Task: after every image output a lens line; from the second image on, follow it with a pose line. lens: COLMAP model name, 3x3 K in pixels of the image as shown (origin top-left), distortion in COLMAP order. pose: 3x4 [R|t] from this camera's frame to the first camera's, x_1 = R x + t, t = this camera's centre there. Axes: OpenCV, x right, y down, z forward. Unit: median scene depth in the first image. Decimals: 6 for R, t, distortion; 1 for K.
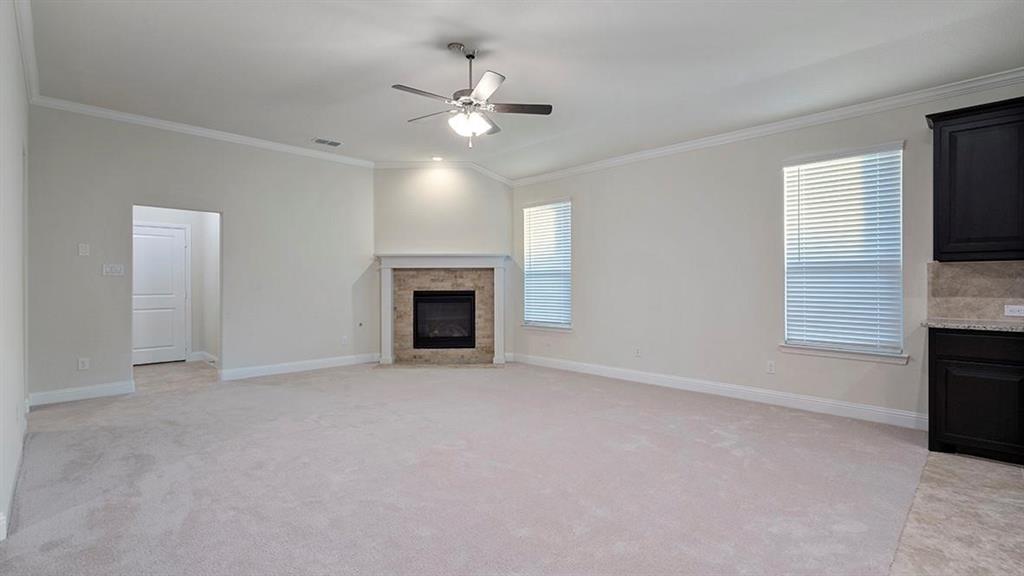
lens RADIAL K [[471.8, 0, 510.6], [0, 471.8, 289.6], [0, 0, 1]] dist [-0.000597, 0.003701]
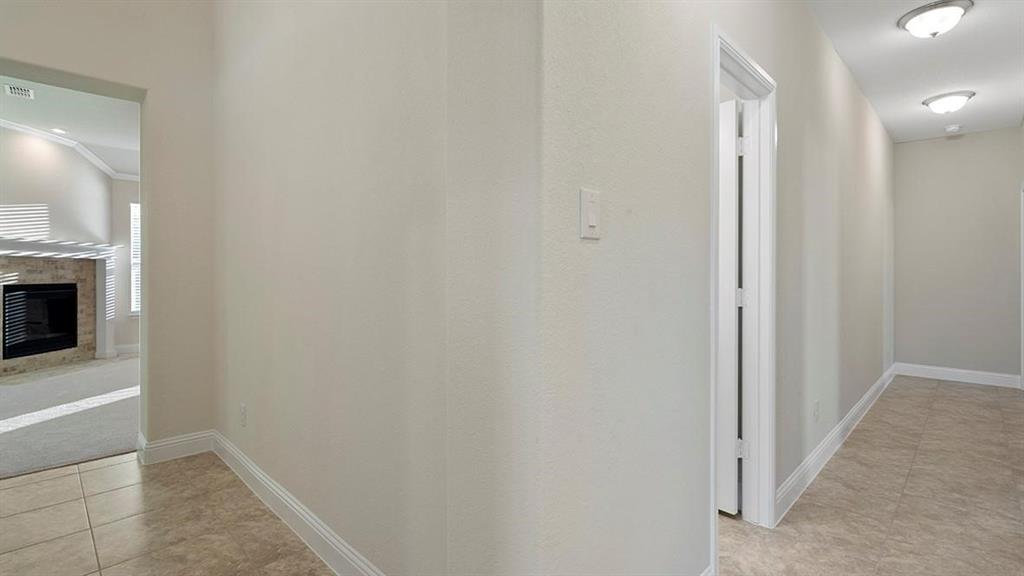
lens RADIAL K [[471.8, 0, 513.7], [0, 471.8, 280.5], [0, 0, 1]] dist [-0.000597, 0.003701]
pose [[-0.024527, -0.008709, 0.999661, -1.004539], [0.008042, 0.999928, 0.008909, -0.004699], [-0.999667, 0.008258, -0.024455, 0.182496]]
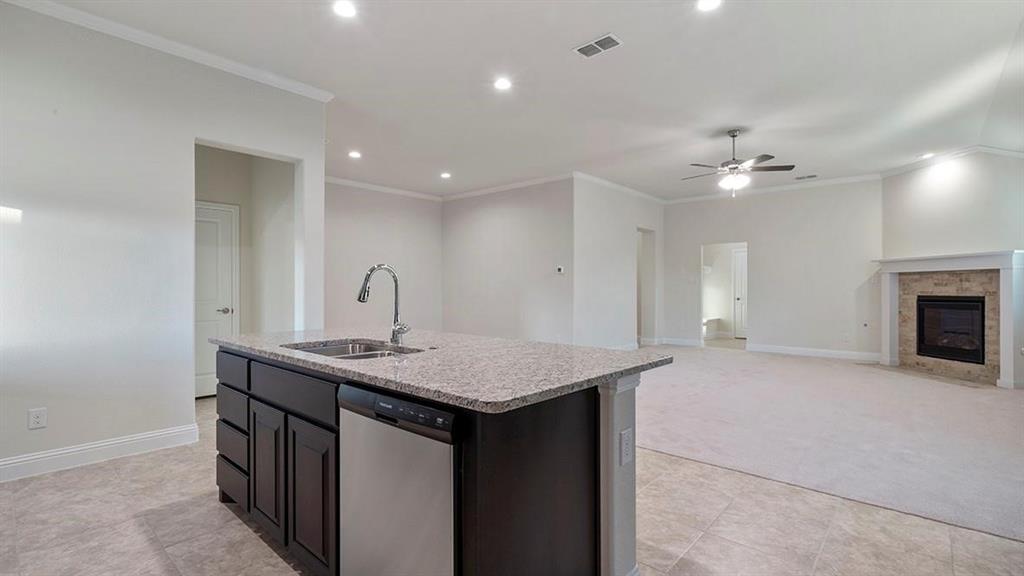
lens RADIAL K [[471.8, 0, 513.6], [0, 471.8, 288.2], [0, 0, 1]] dist [-0.000597, 0.003701]
pose [[0.078176, 0.005519, -0.996924, 0.698724], [-0.010148, 0.999937, 0.004740, -0.008099], [0.996888, 0.009747, 0.078227, 0.097648]]
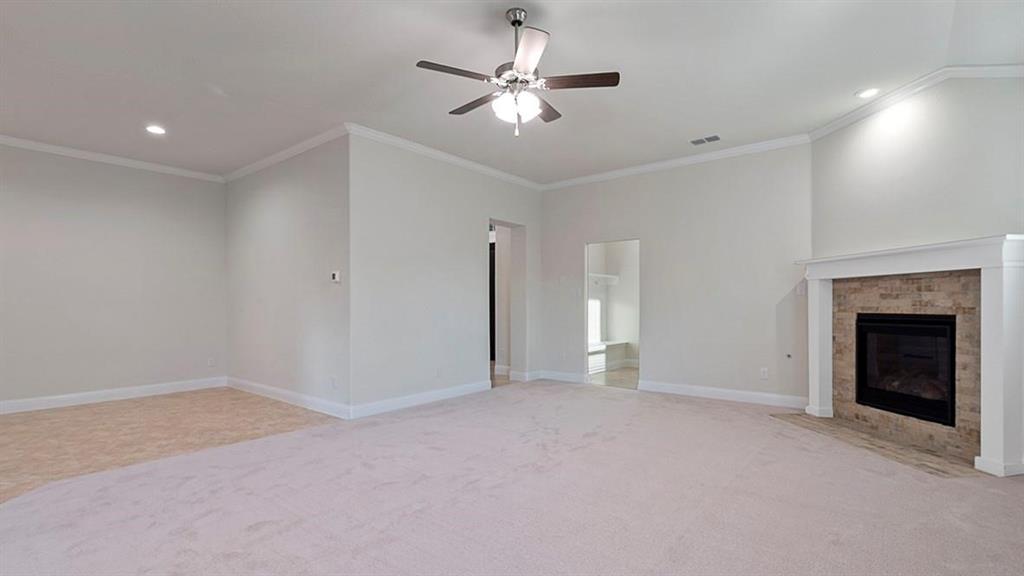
lens RADIAL K [[471.8, 0, 522.5], [0, 471.8, 308.9], [0, 0, 1]] dist [-0.000597, 0.003701]
pose [[0.129139, 0.014399, -0.991522, 0.370981], [-0.006409, 0.999886, 0.013686, -0.008784], [0.991606, 0.004587, 0.129216, 0.469270]]
